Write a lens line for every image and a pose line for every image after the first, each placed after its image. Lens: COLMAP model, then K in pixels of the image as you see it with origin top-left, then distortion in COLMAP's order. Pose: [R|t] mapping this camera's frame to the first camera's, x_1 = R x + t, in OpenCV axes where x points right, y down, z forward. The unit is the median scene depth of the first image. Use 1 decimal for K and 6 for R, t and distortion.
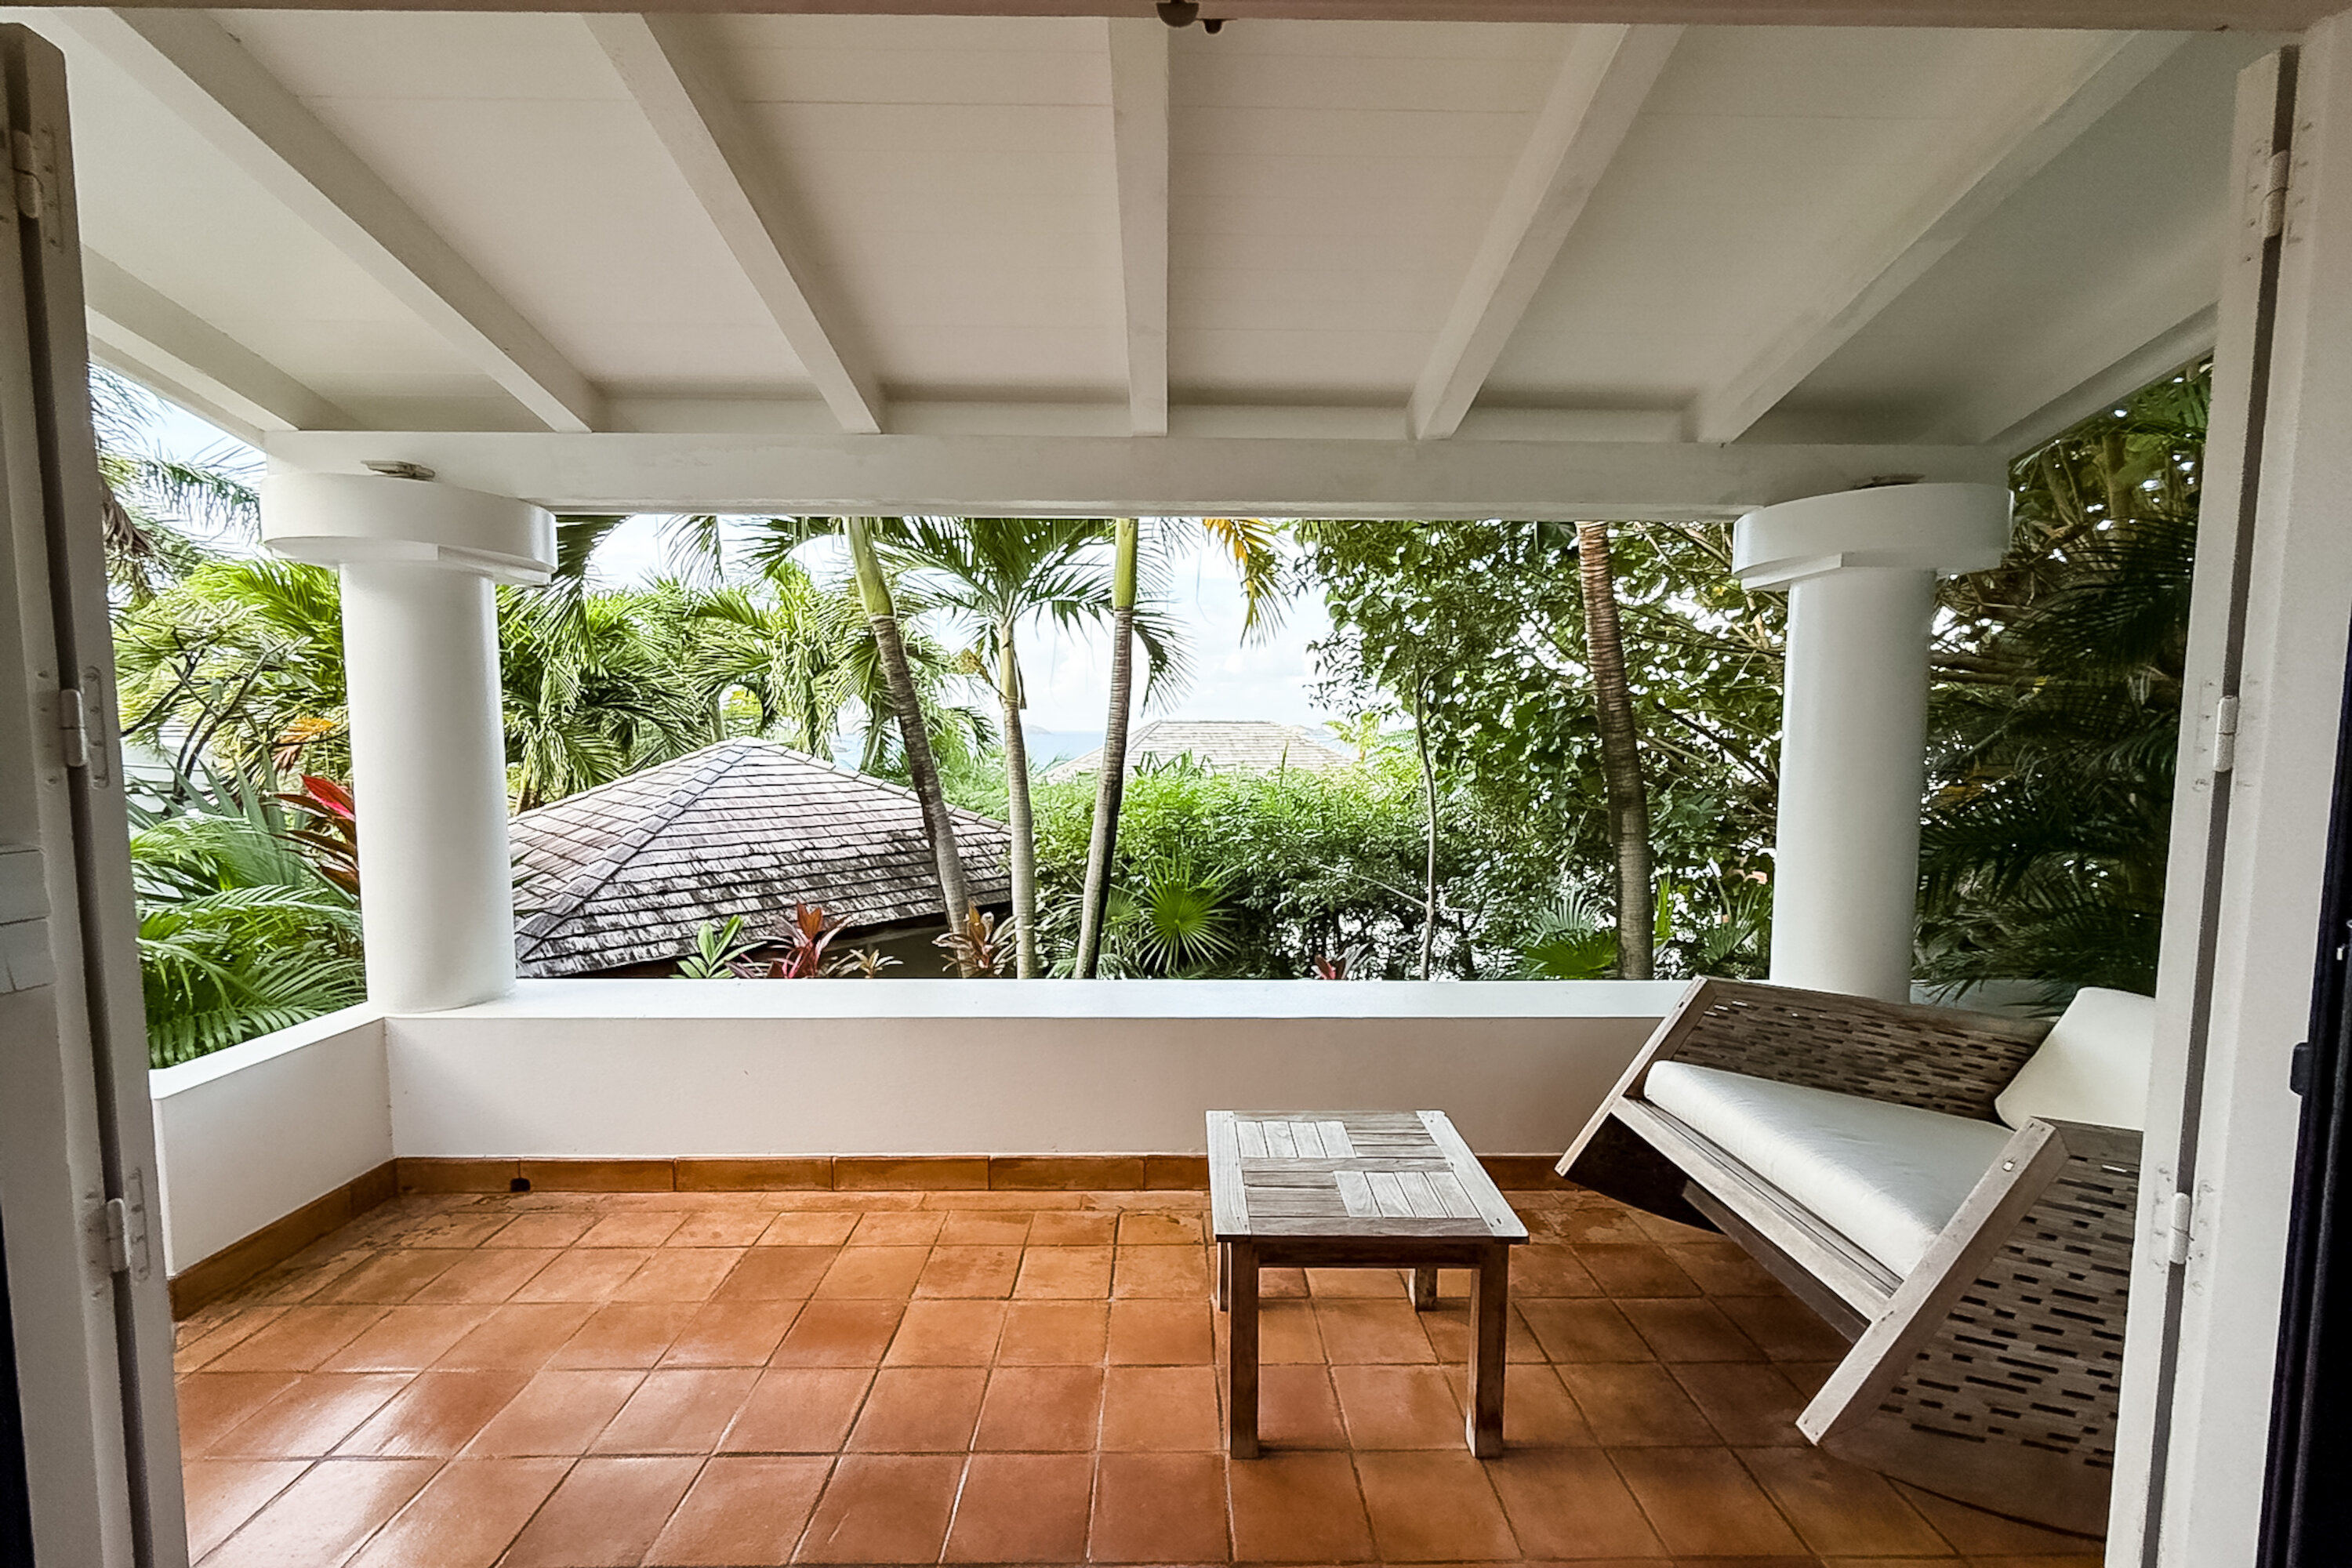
lens RADIAL K [[933.8, 0, 1181.1], [0, 933.8, 798.4], [0, 0, 1]] dist [0.002042, 0.000289]
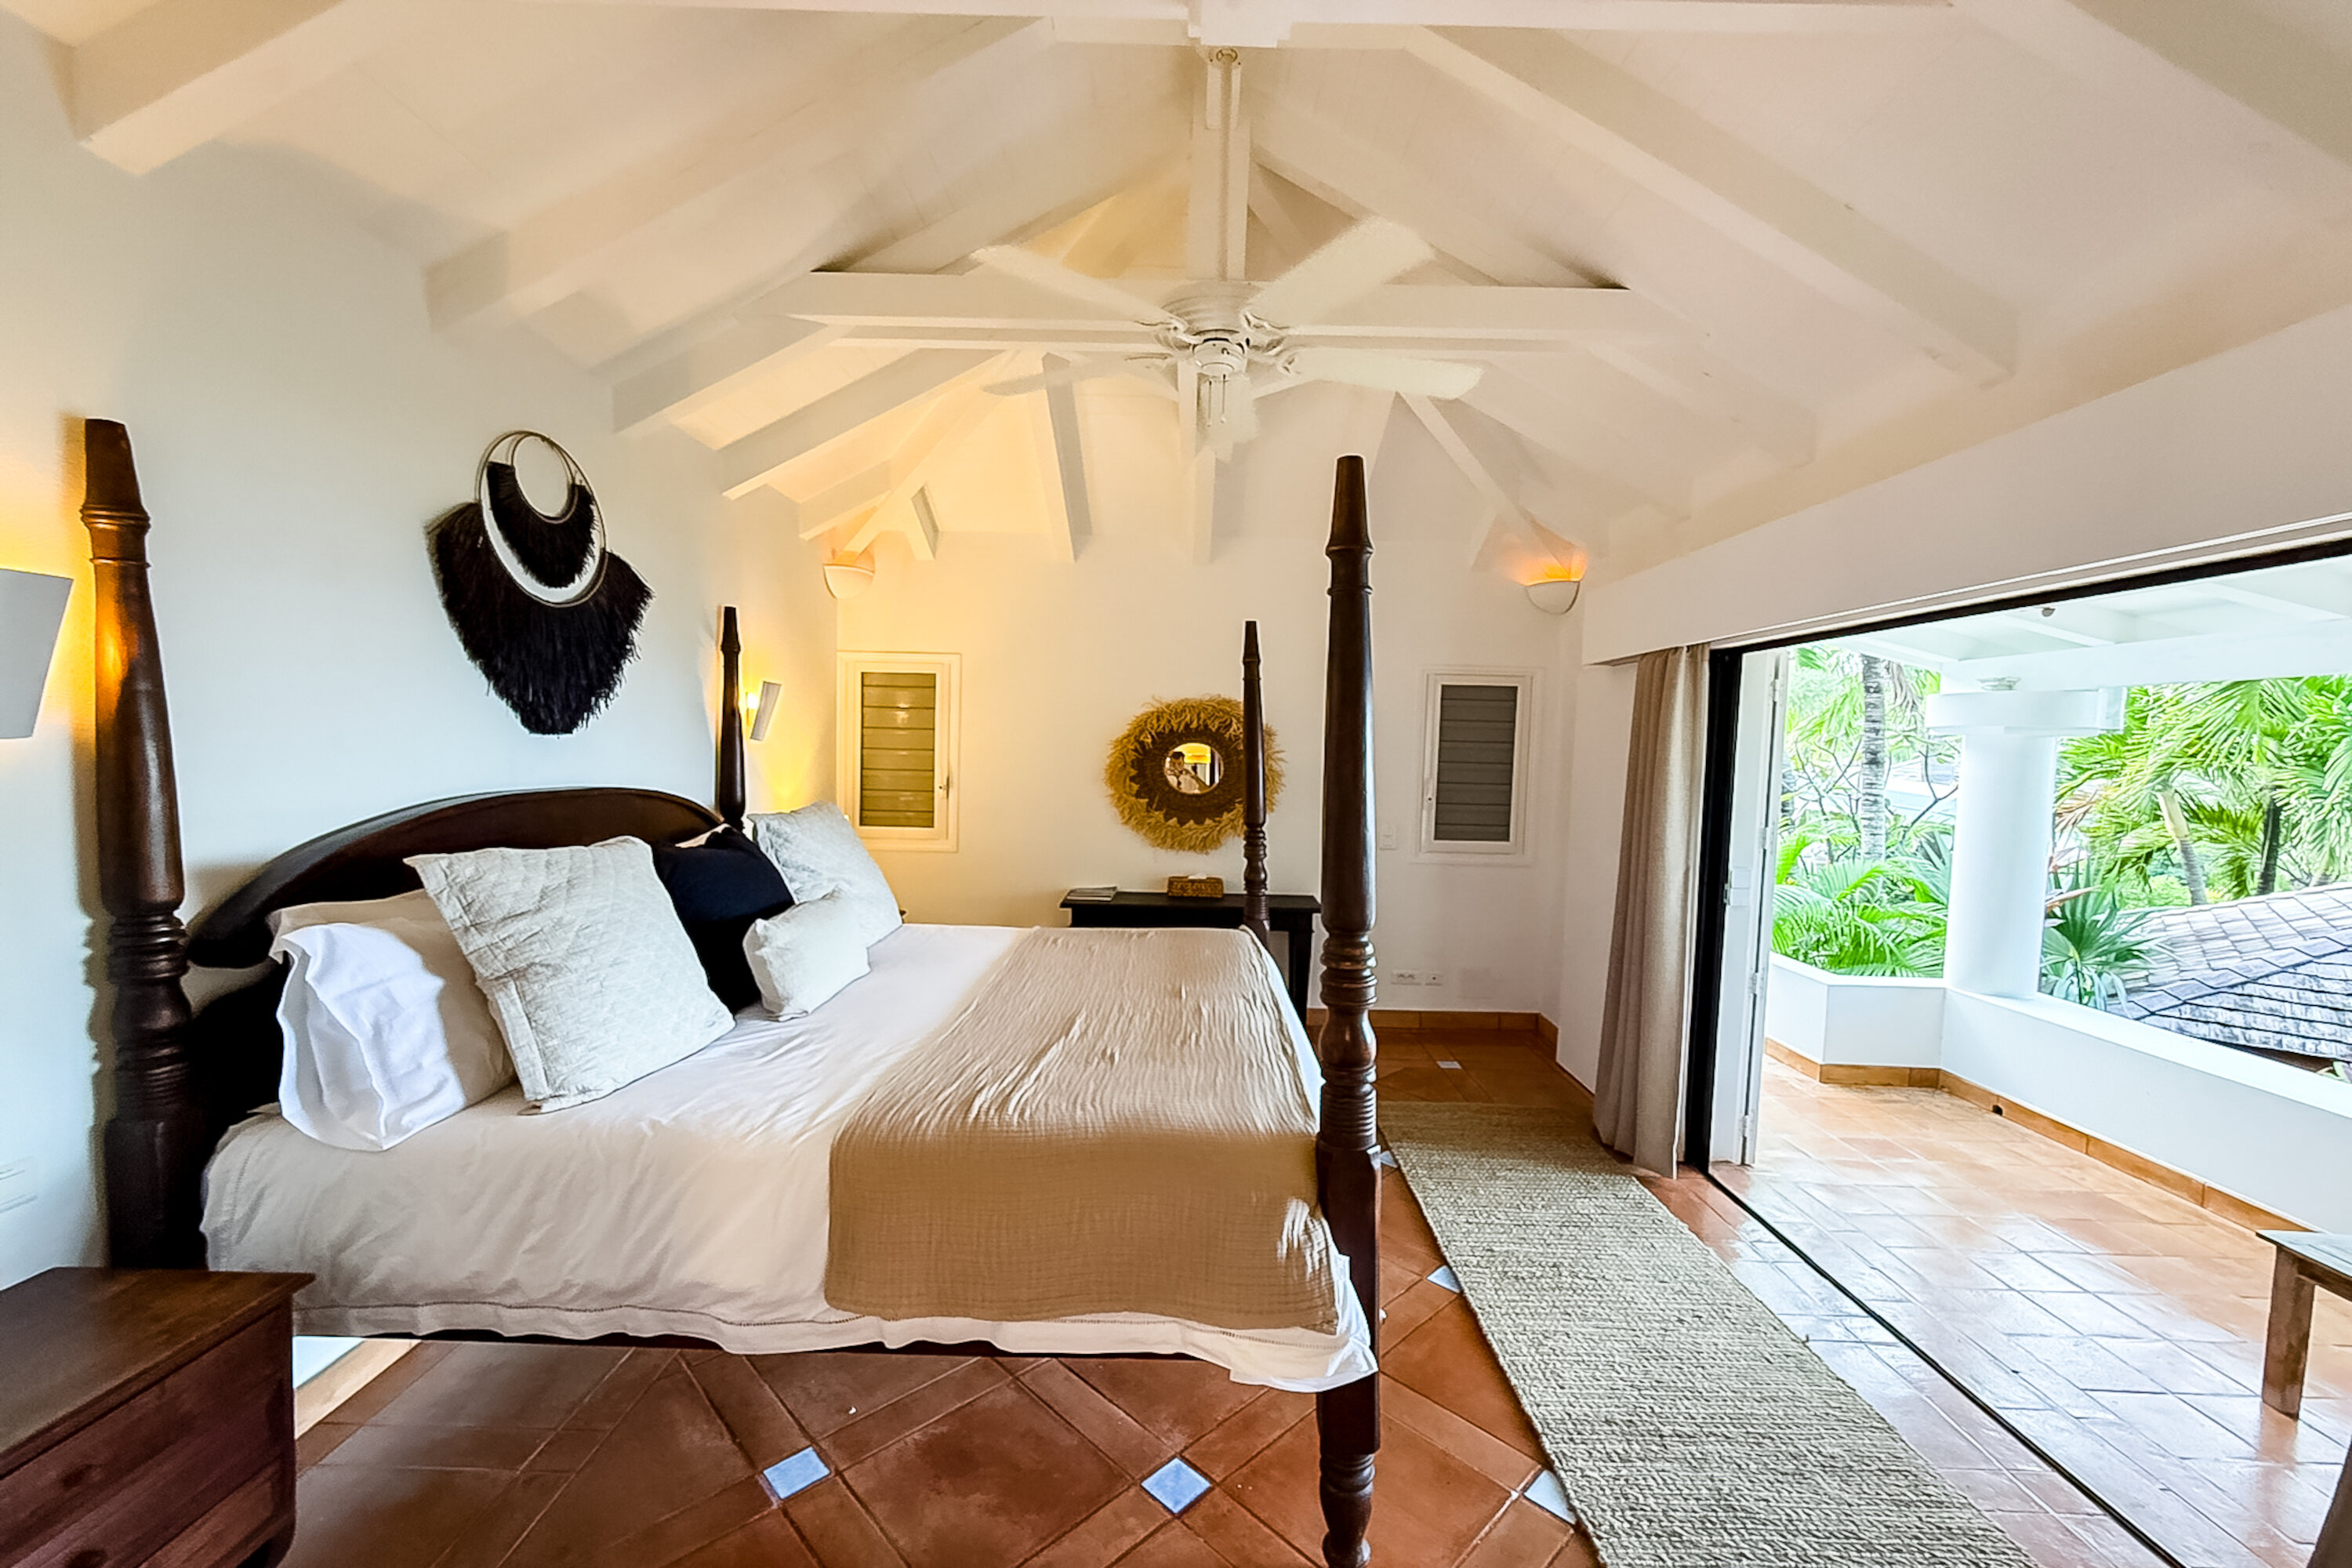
lens RADIAL K [[960.7, 0, 1173.3], [0, 960.7, 806.6], [0, 0, 1]] dist [0.000459, -0.000122]
pose [[-0.024340, 0.061151, -0.997832, 0.495085], [-0.098354, 0.993139, 0.063262, -0.038732], [0.994854, 0.099680, -0.018158, -0.230091]]
